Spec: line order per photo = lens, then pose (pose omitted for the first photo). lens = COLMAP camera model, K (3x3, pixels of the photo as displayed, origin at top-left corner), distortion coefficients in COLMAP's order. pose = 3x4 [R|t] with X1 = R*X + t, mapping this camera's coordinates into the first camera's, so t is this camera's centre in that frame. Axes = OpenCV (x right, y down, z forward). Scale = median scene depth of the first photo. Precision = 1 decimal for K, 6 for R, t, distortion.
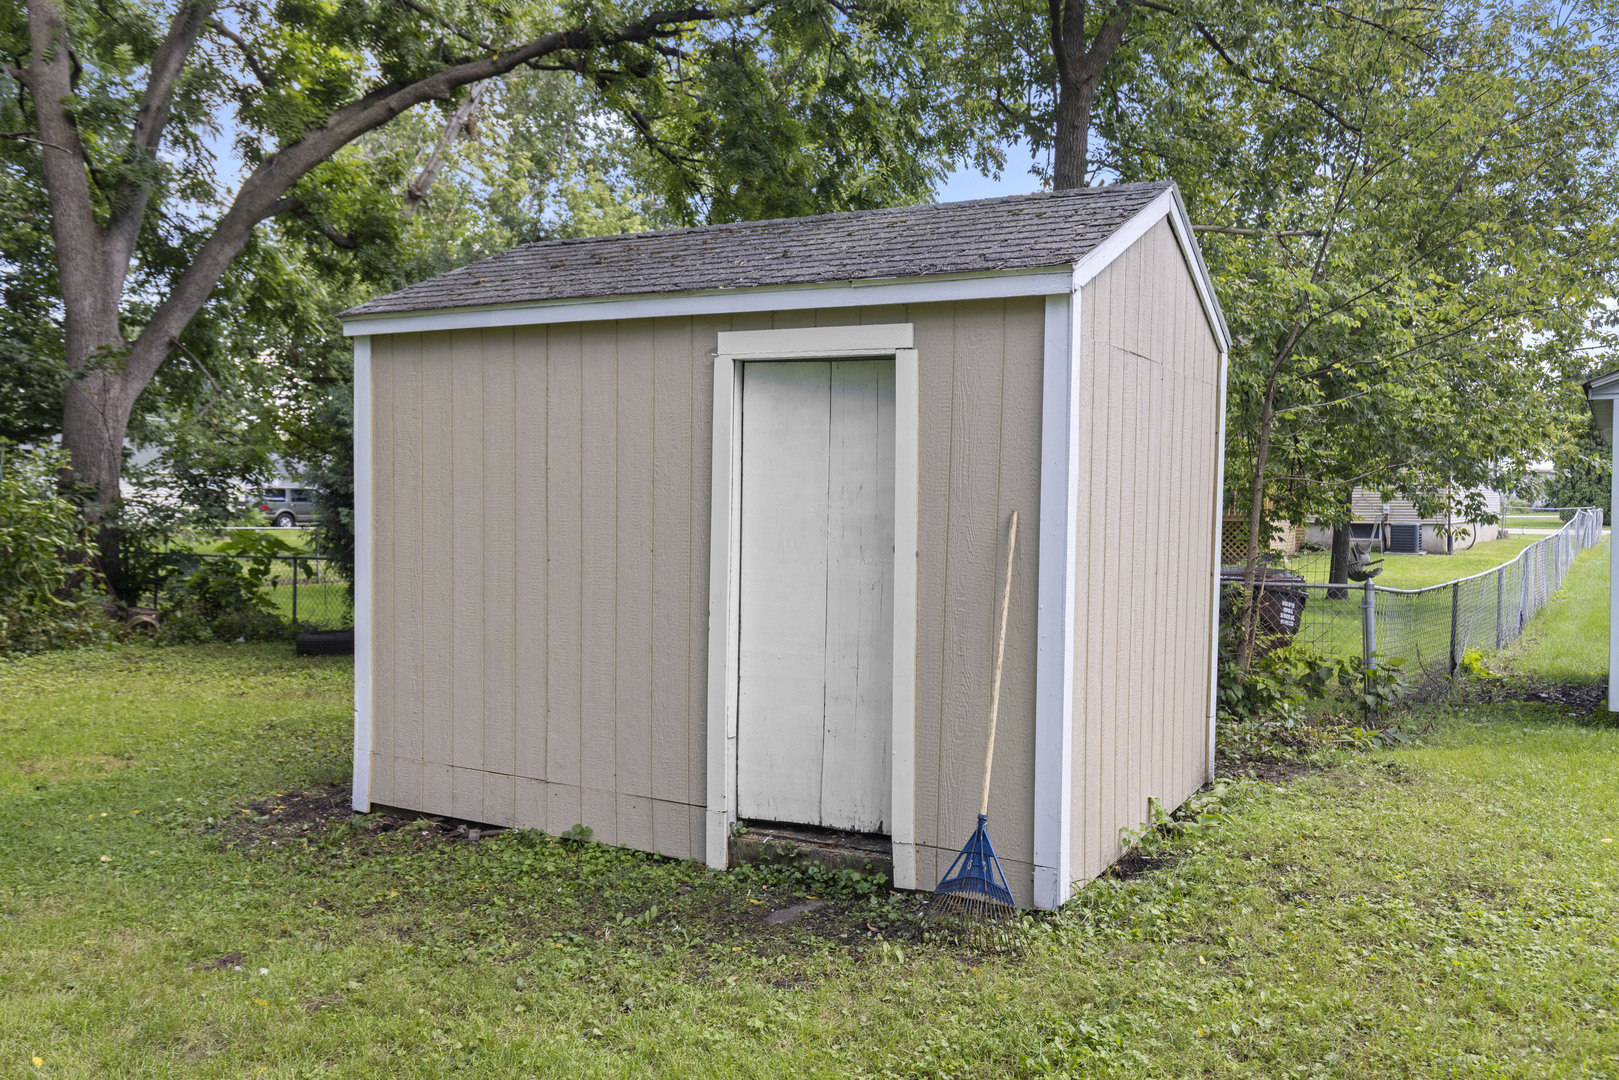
lens RADIAL K [[1304.1, 0, 809.4], [0, 1304.1, 539.6], [0, 0, 1]] dist [-0.000863, -0.000162]
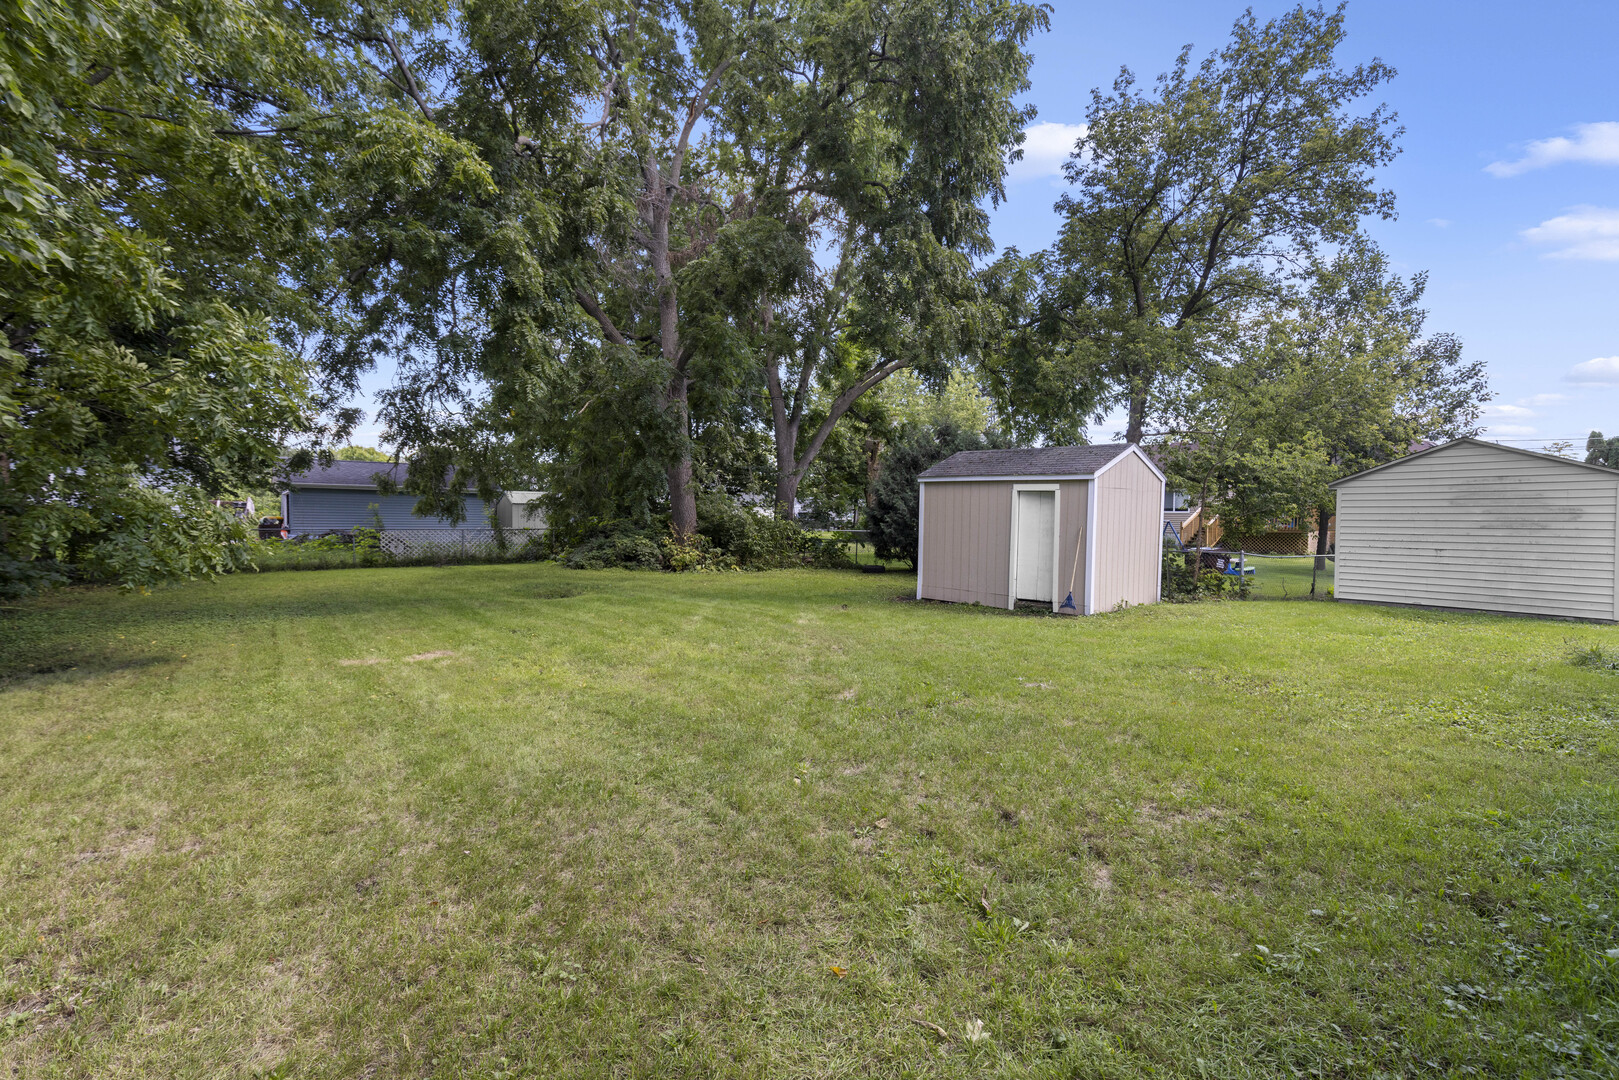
lens RADIAL K [[738.4, 0, 809.4], [0, 738.4, 535.9], [0, 0, 1]] dist [0.004344, -0.001428]
pose [[0.943763, 0.017414, -0.330165, 0.102823], [-0.019802, 0.999796, -0.003872, 0.034163], [0.330030, 0.010192, 0.943915, -1.532530]]
